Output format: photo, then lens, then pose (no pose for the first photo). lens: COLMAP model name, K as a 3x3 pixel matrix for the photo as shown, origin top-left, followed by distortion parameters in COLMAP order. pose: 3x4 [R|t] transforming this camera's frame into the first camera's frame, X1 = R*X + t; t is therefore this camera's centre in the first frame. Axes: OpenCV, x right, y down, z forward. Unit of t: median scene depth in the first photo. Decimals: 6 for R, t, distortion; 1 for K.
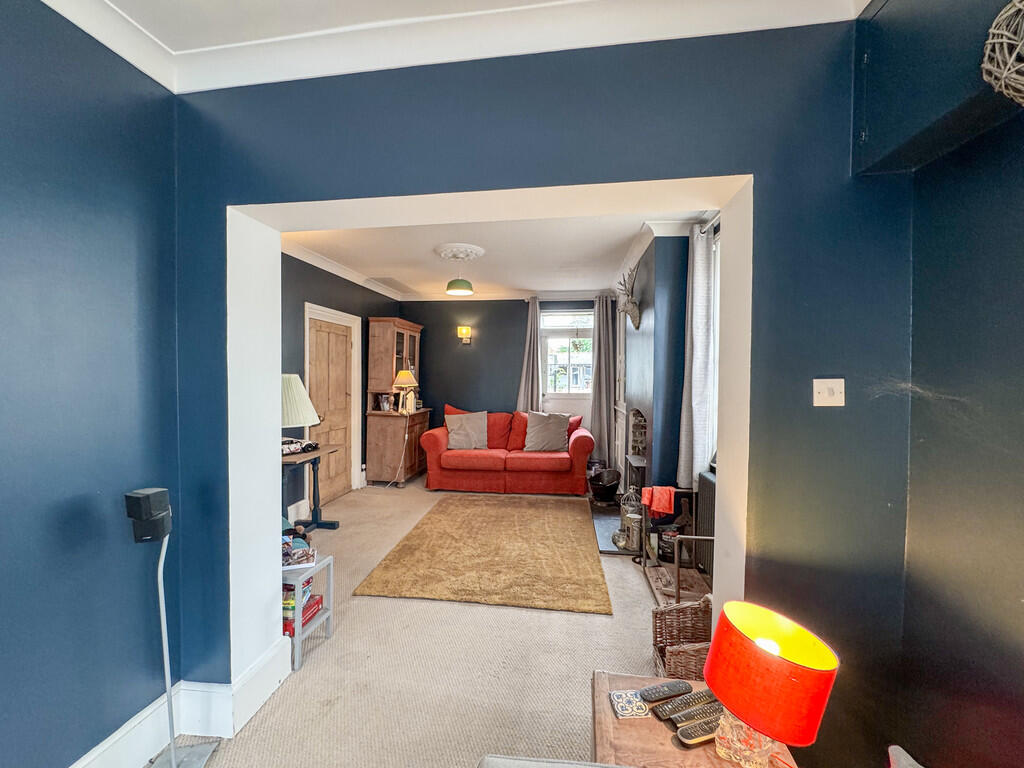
lens RADIAL K [[414.7, 0, 512.0], [0, 414.7, 384.0], [0, 0, 1]] dist [-0.000804, 0.000243]
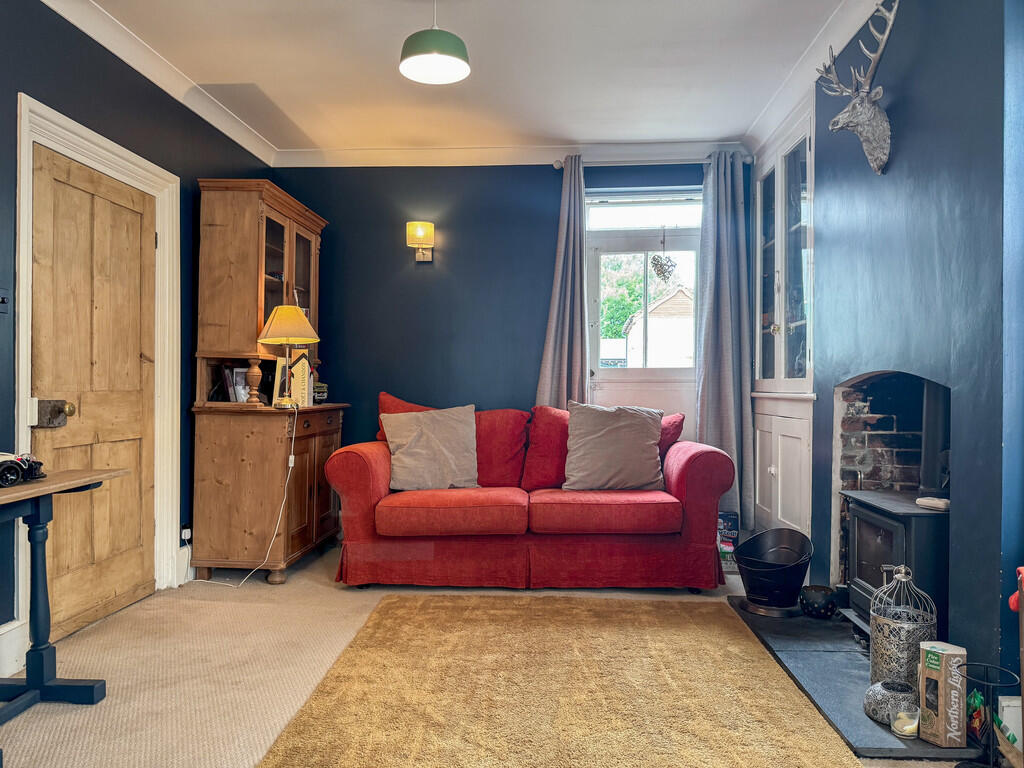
lens RADIAL K [[704.0, 0, 514.4], [0, 704.0, 385.5], [0, 0, 1]] dist [0.072295, -0.100868]
pose [[0.997821, -0.004591, 0.065812, -0.073832], [0.005742, 0.999834, -0.017316, 0.063551], [-0.065722, 0.017656, 0.997682, 0.258792]]
